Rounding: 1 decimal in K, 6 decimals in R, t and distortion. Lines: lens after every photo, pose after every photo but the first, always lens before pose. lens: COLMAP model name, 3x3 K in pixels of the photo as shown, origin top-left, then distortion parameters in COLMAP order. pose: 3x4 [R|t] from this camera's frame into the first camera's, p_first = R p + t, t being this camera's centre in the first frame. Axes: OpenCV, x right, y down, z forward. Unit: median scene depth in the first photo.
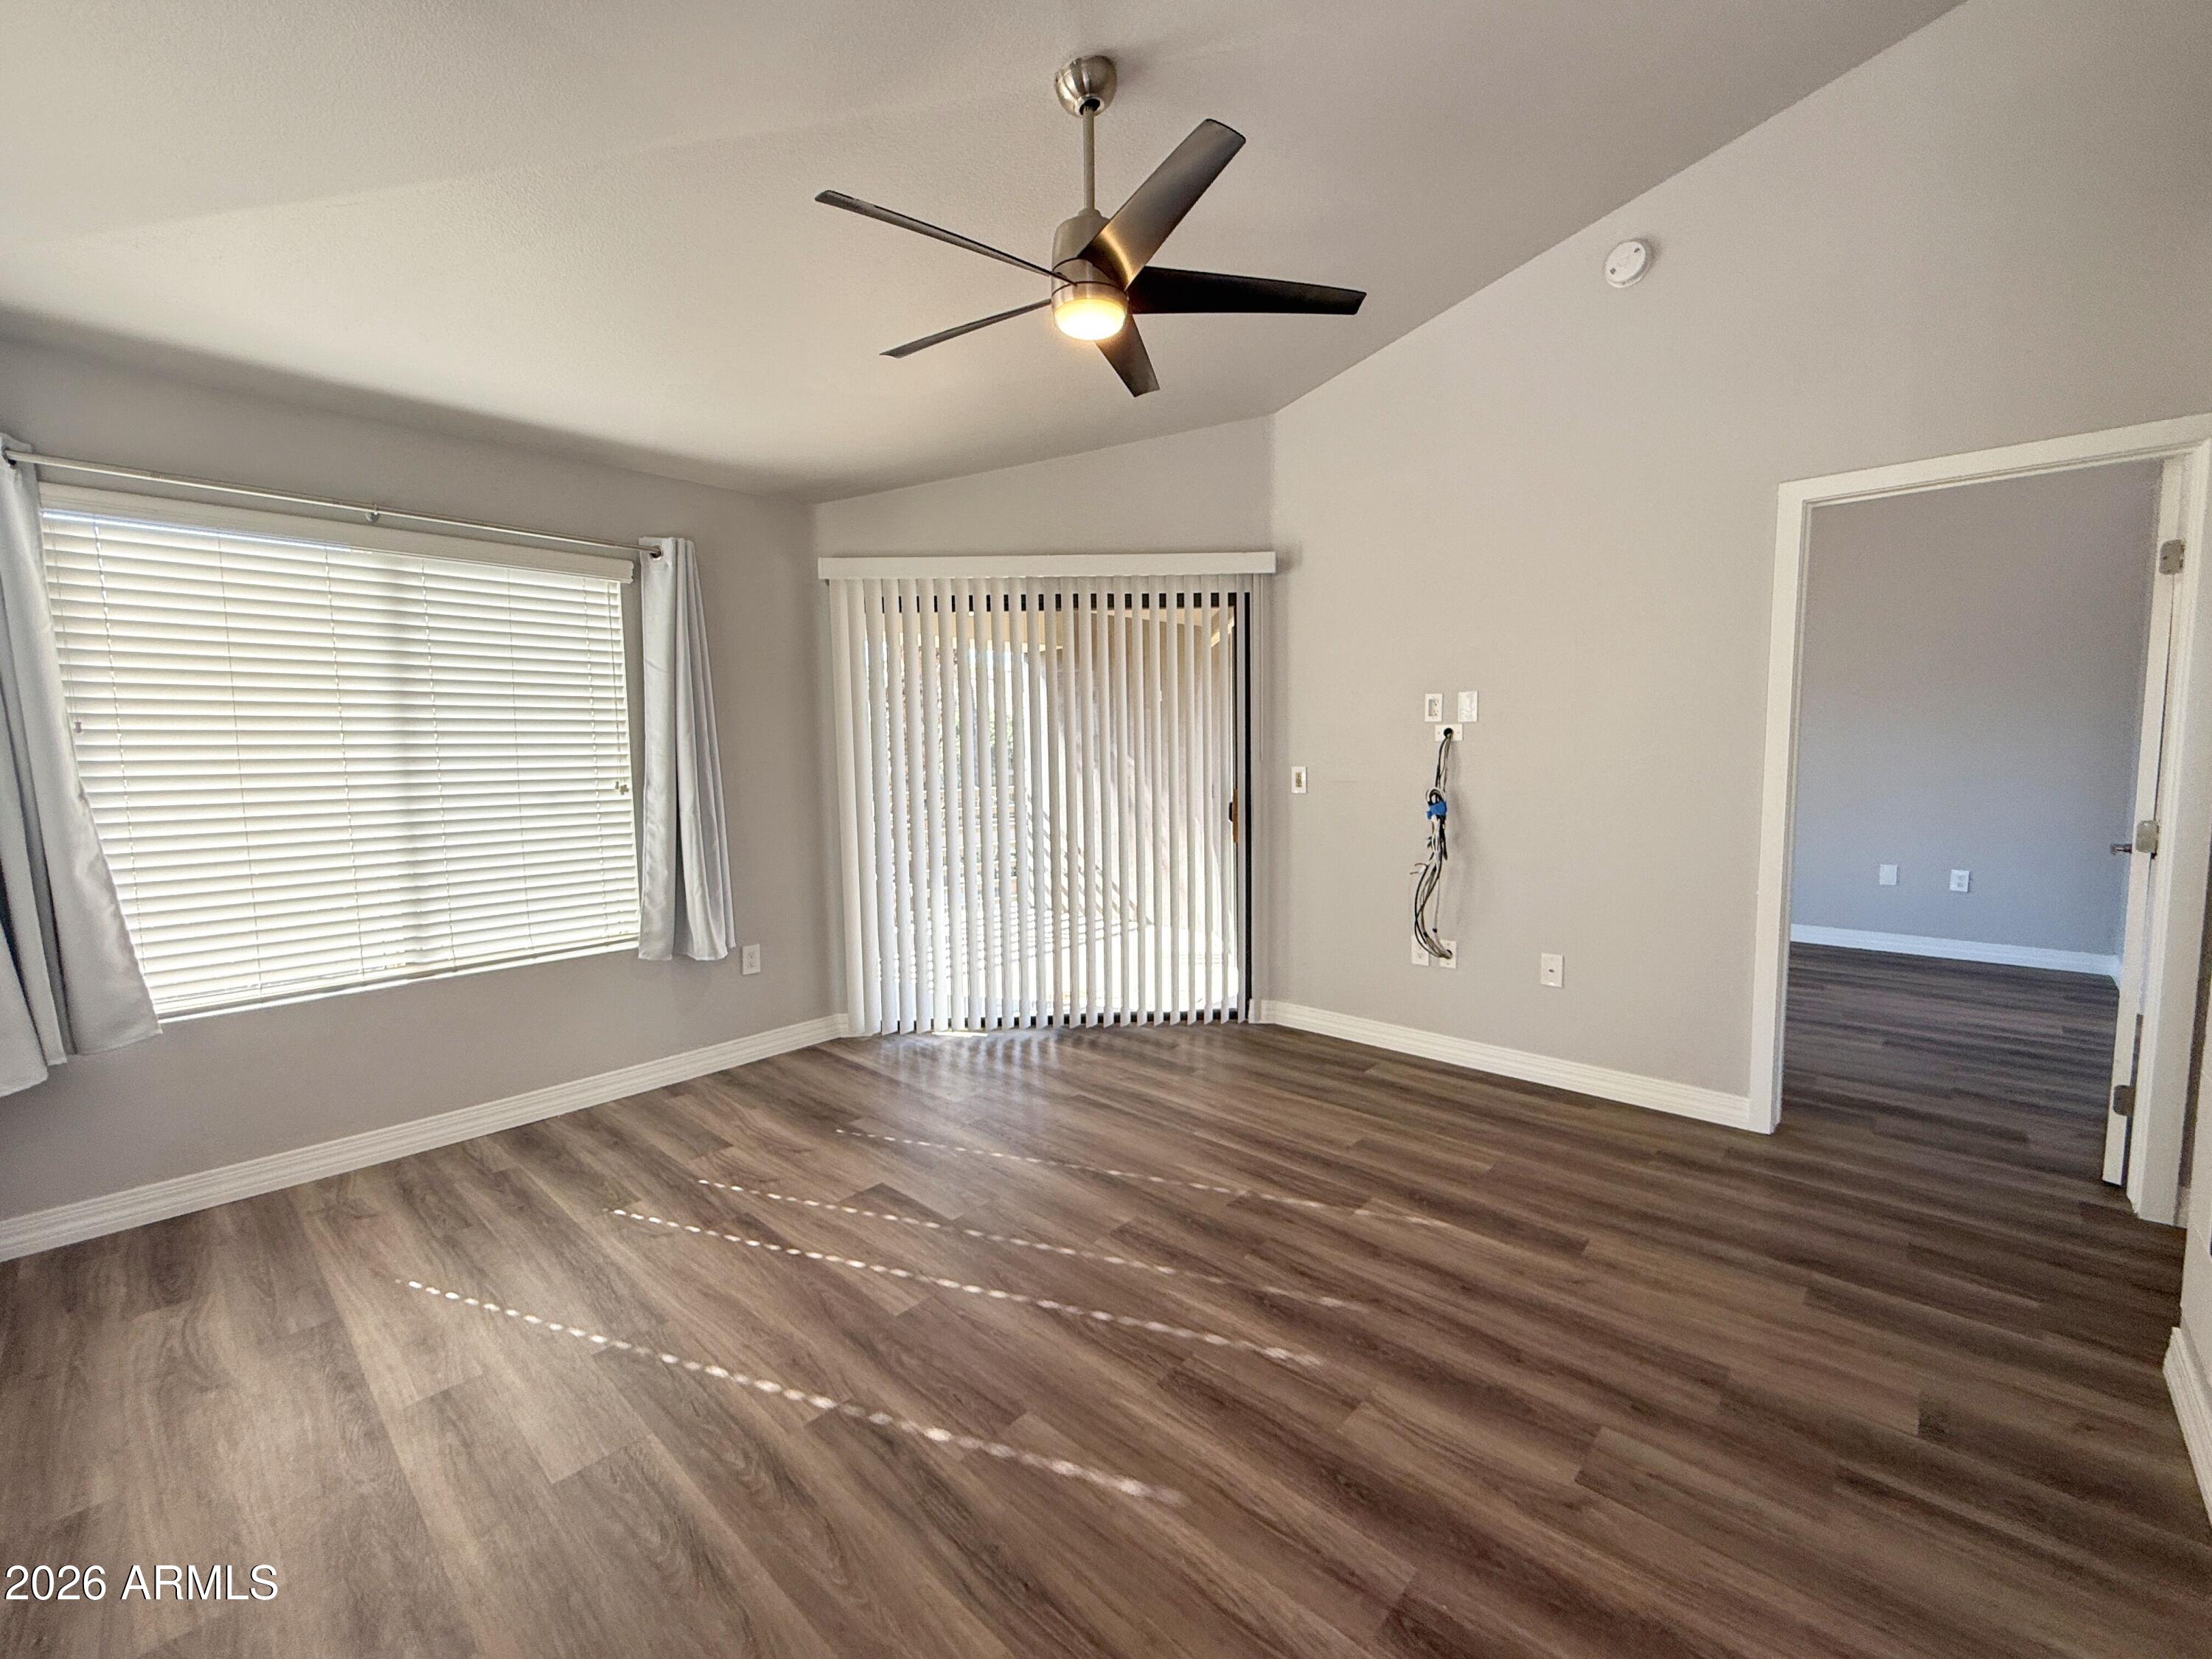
lens RADIAL K [[929.1, 0, 1111.8], [0, 929.1, 830.3], [0, 0, 1]] dist [0.002271, -0.000362]
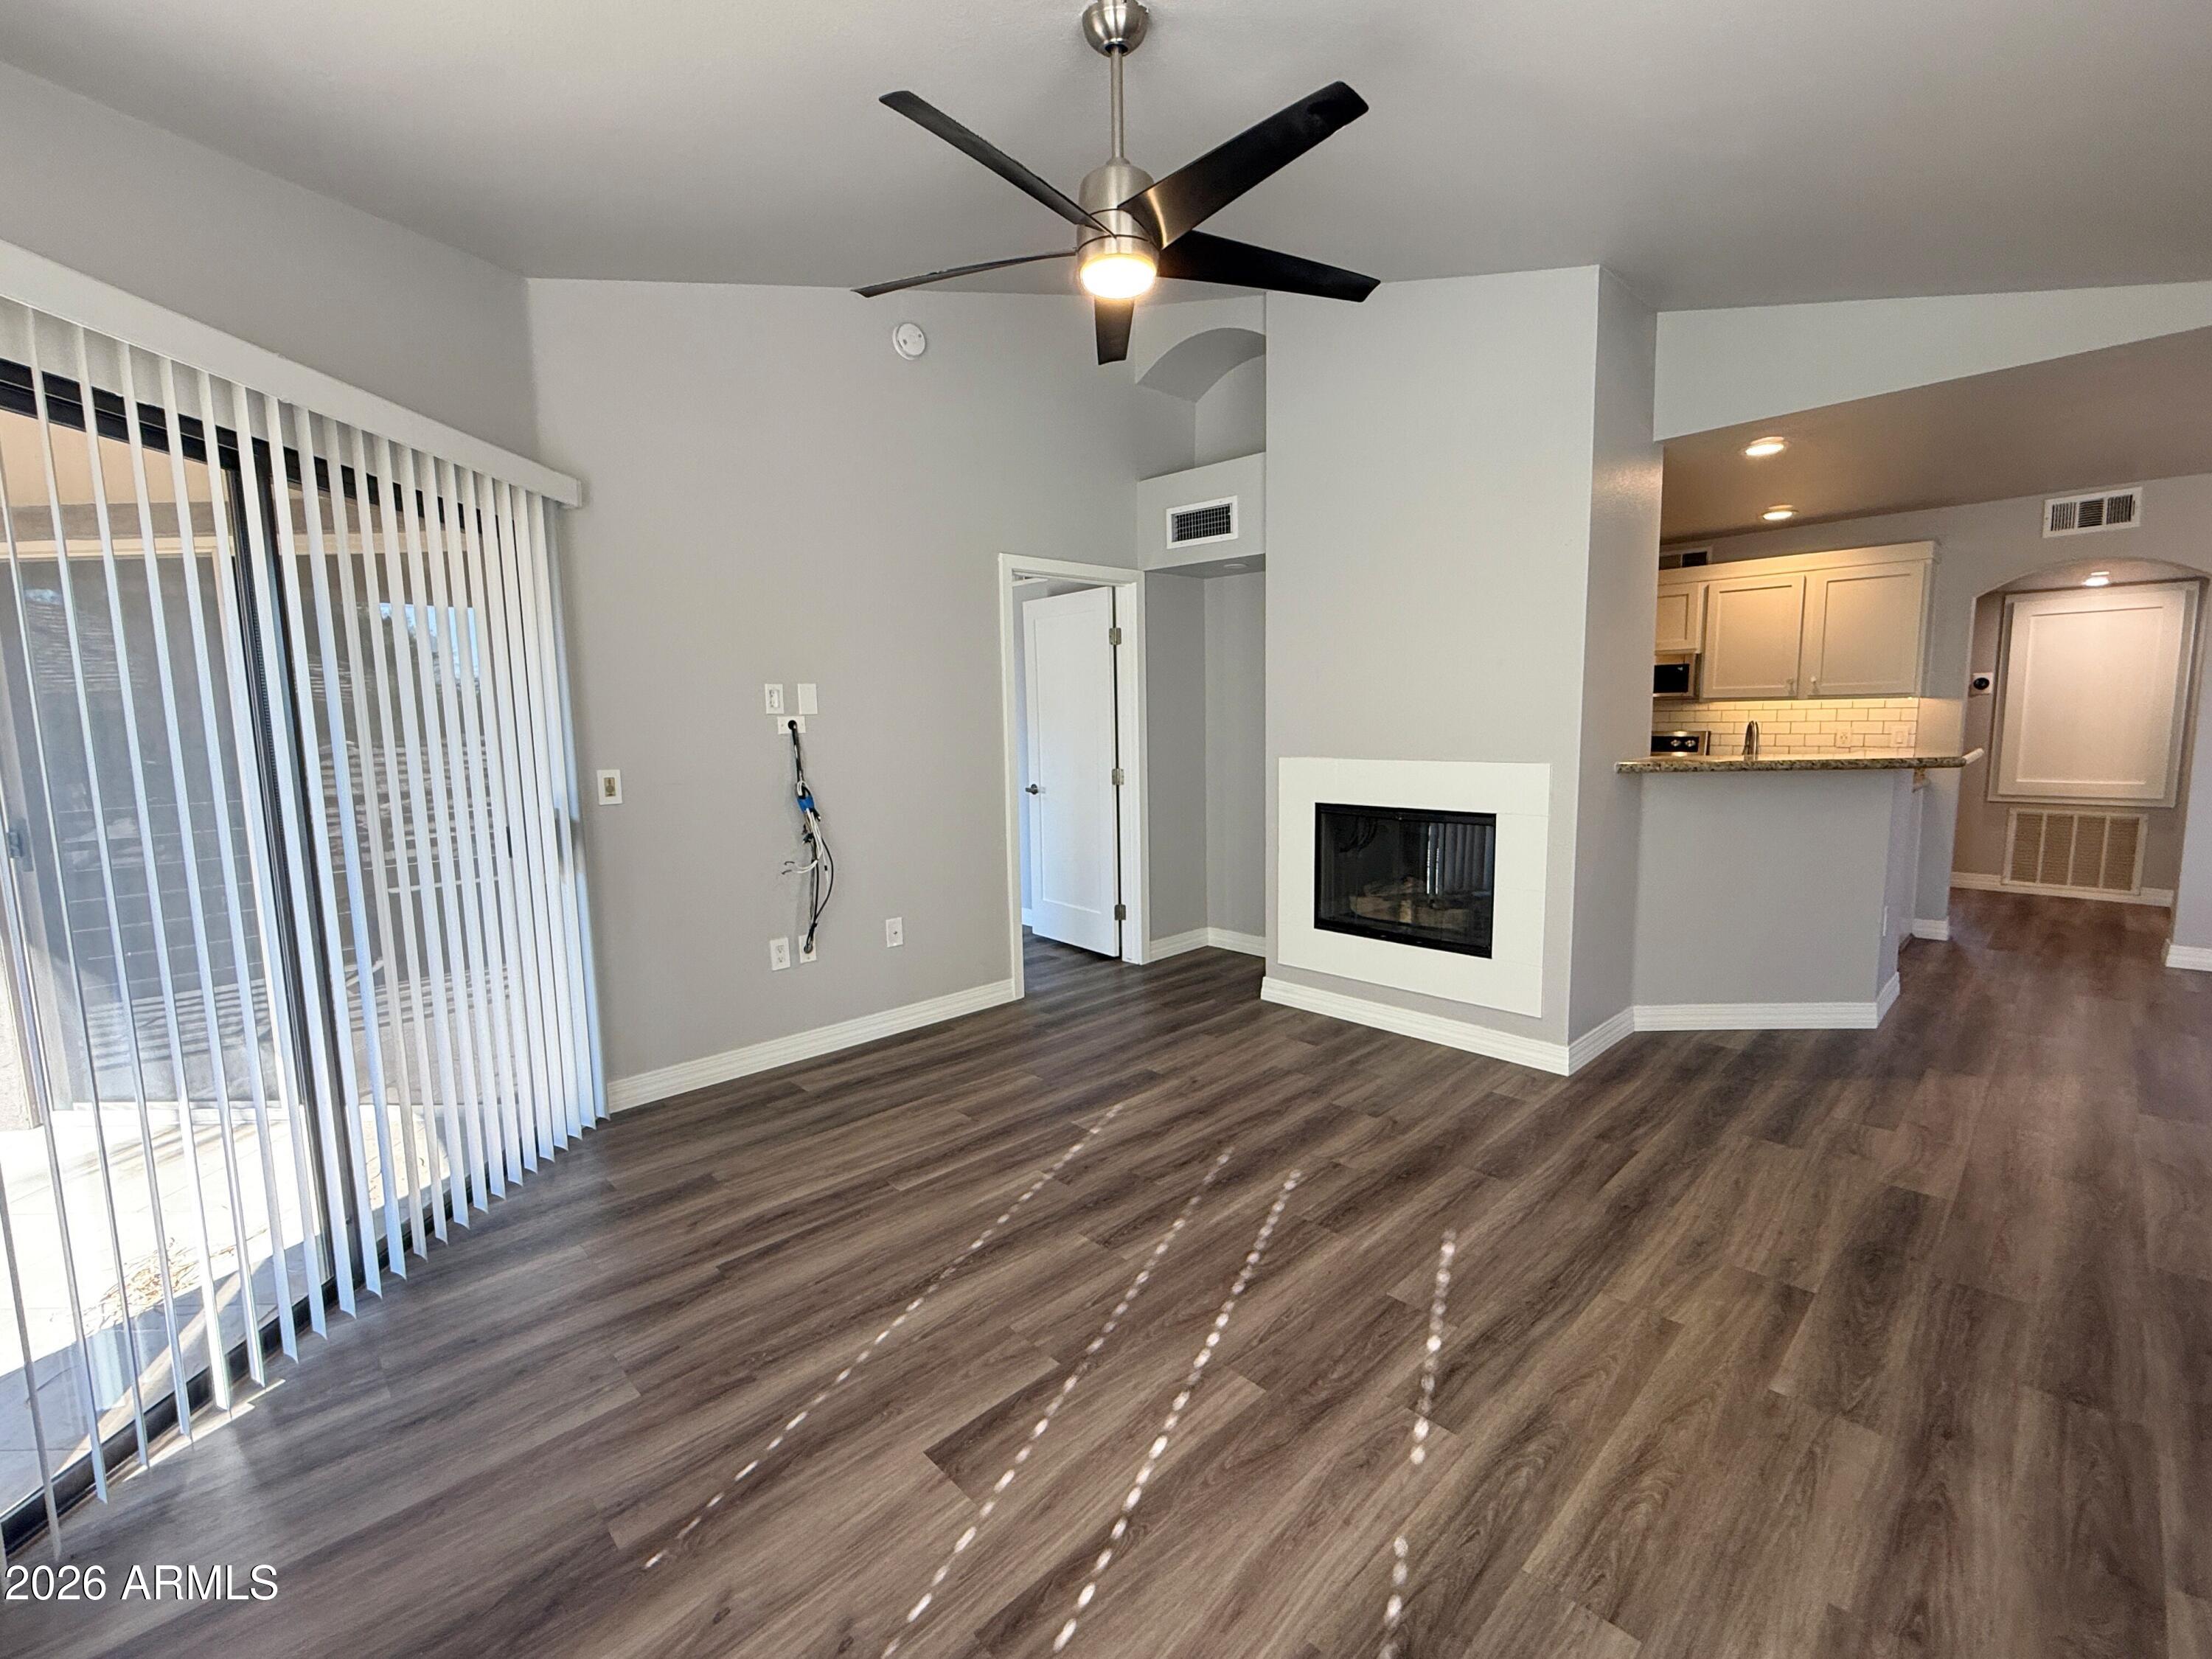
lens RADIAL K [[958.5, 0, 1107.0], [0, 958.5, 829.7], [0, 0, 1]] dist [-0.011261, 0.000791]
pose [[0.058409, -0.105555, 0.992697, -0.910791], [0.112184, 0.988790, 0.098538, -0.083180], [-0.991969, 0.105609, 0.069596, 0.882489]]
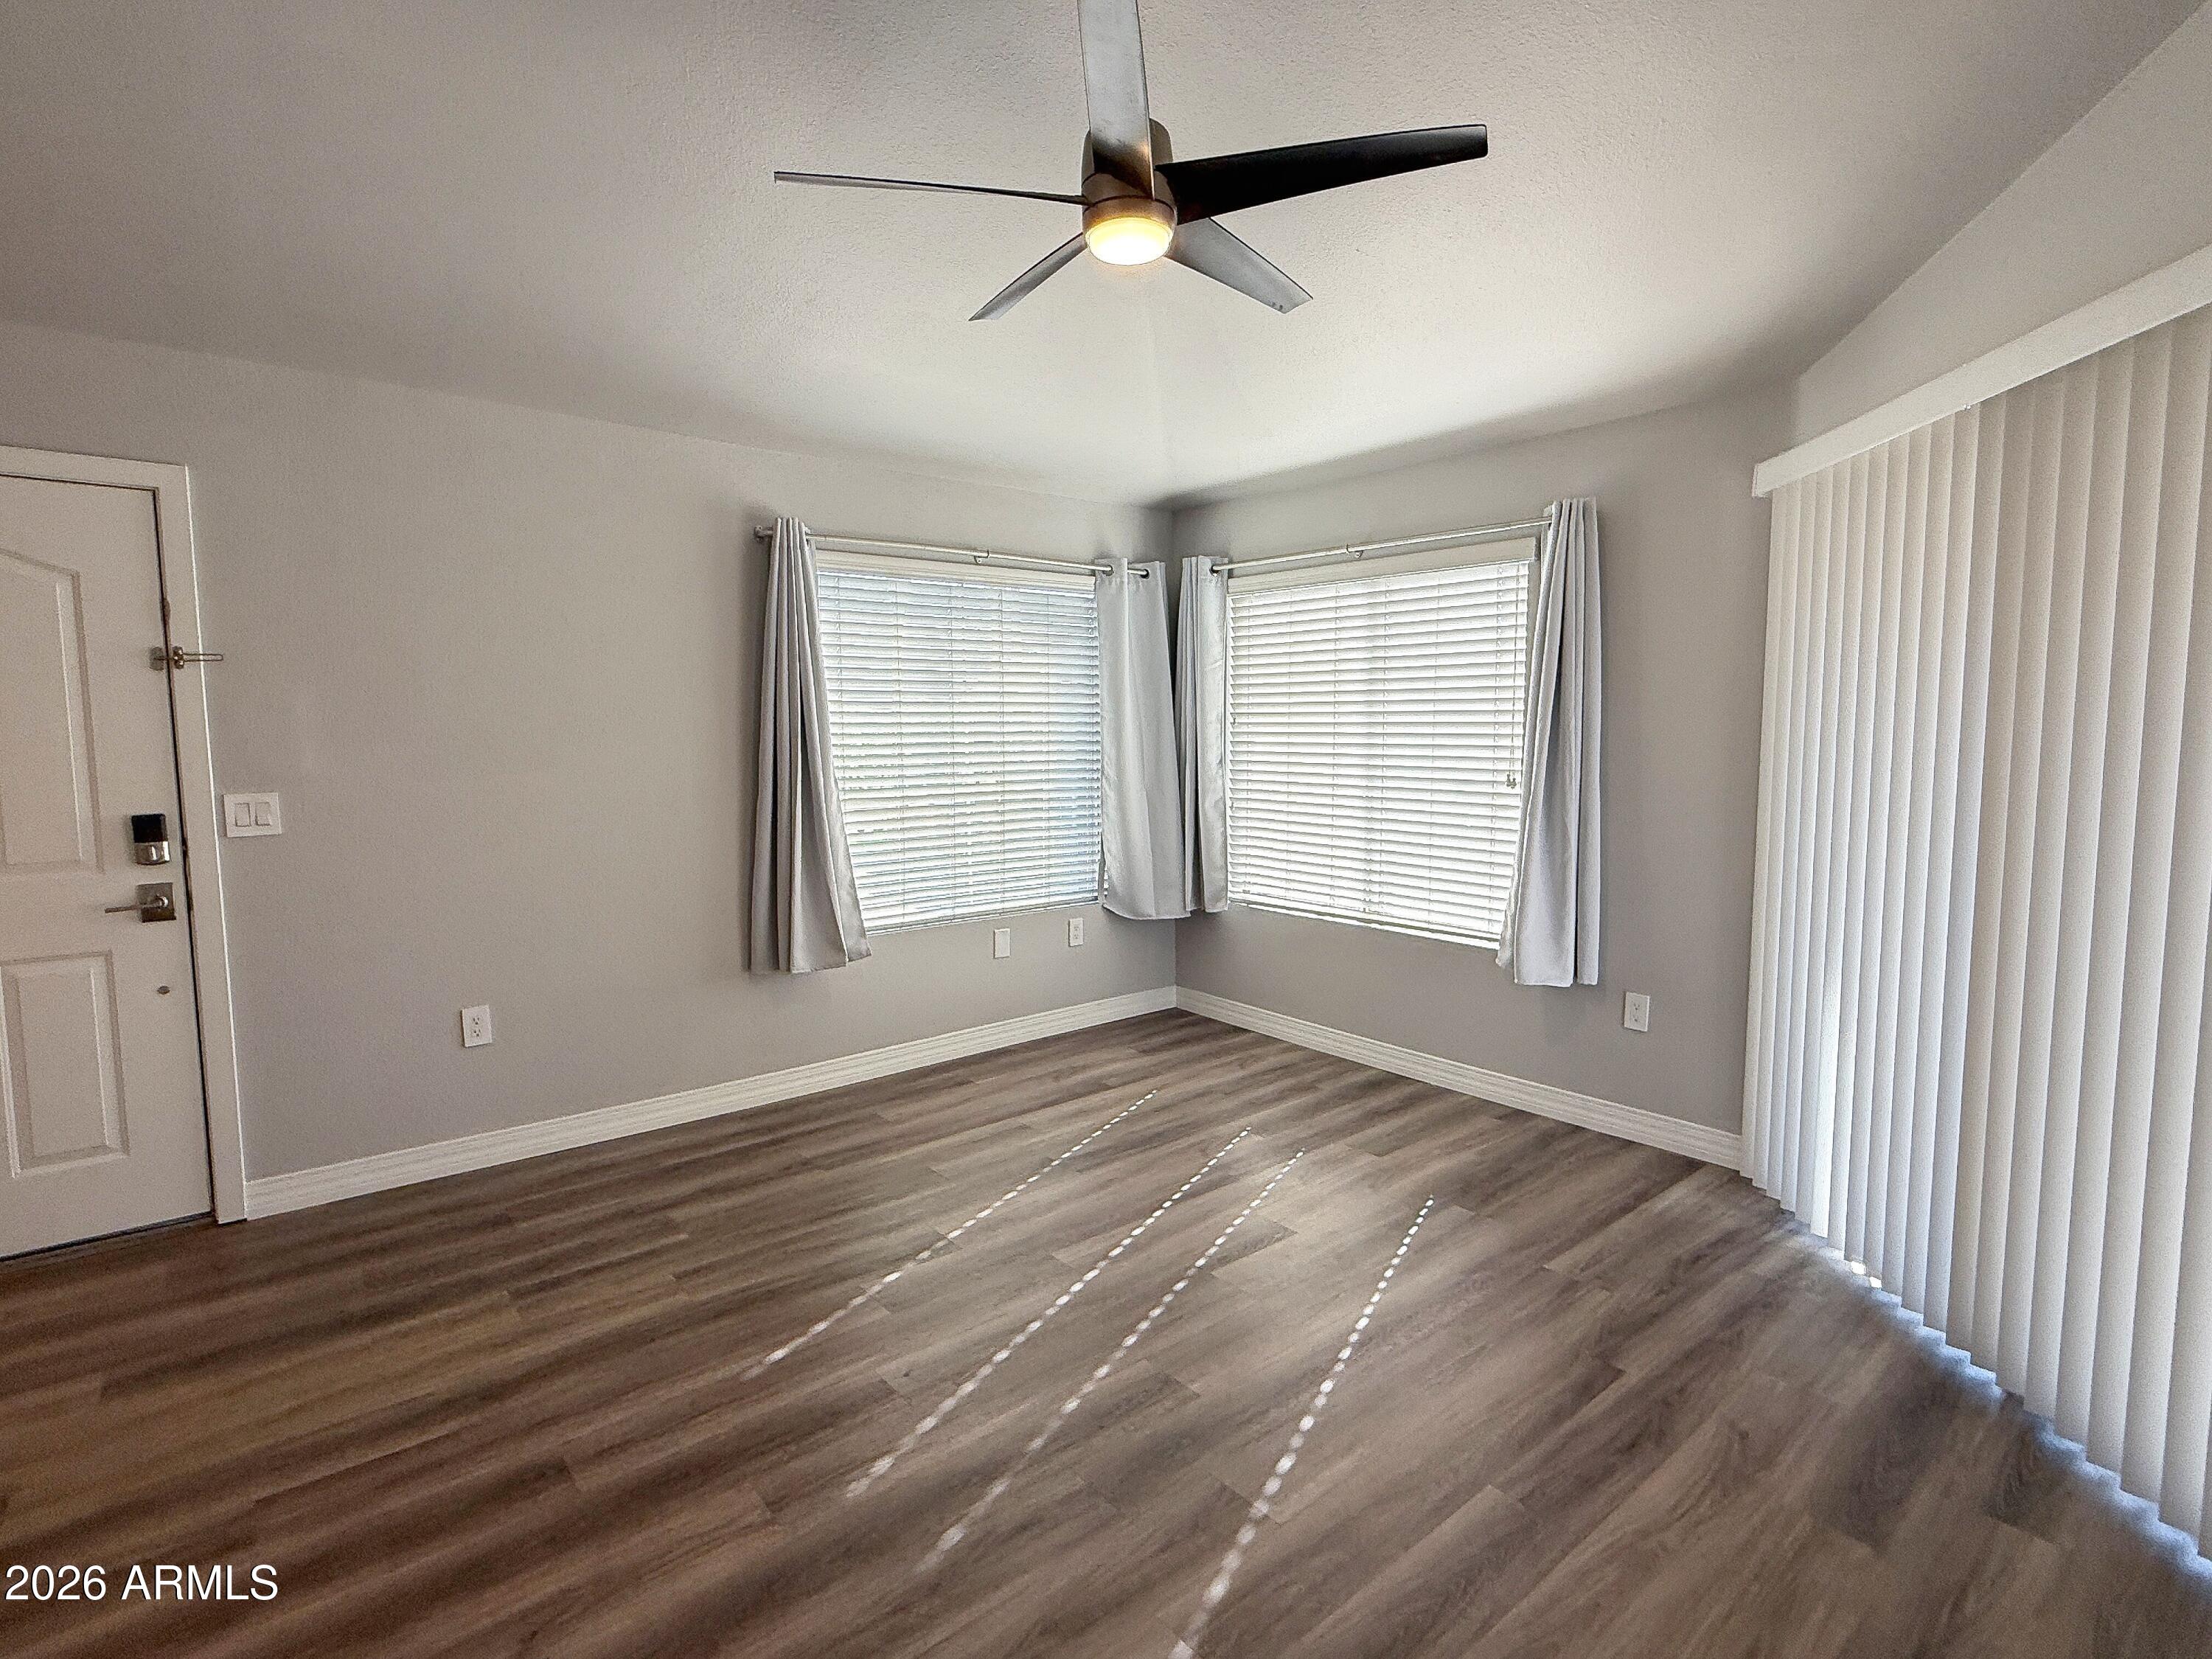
lens RADIAL K [[1093.0, 0, 1108.3], [0, 1093.0, 826.6], [0, 0, 1]] dist [0.005421, 0.000603]
pose [[-0.136886, 0.106344, -0.984862, 0.867760], [-0.085802, 0.989211, 0.118739, -0.133148], [0.986864, 0.100757, -0.126285, 1.015269]]
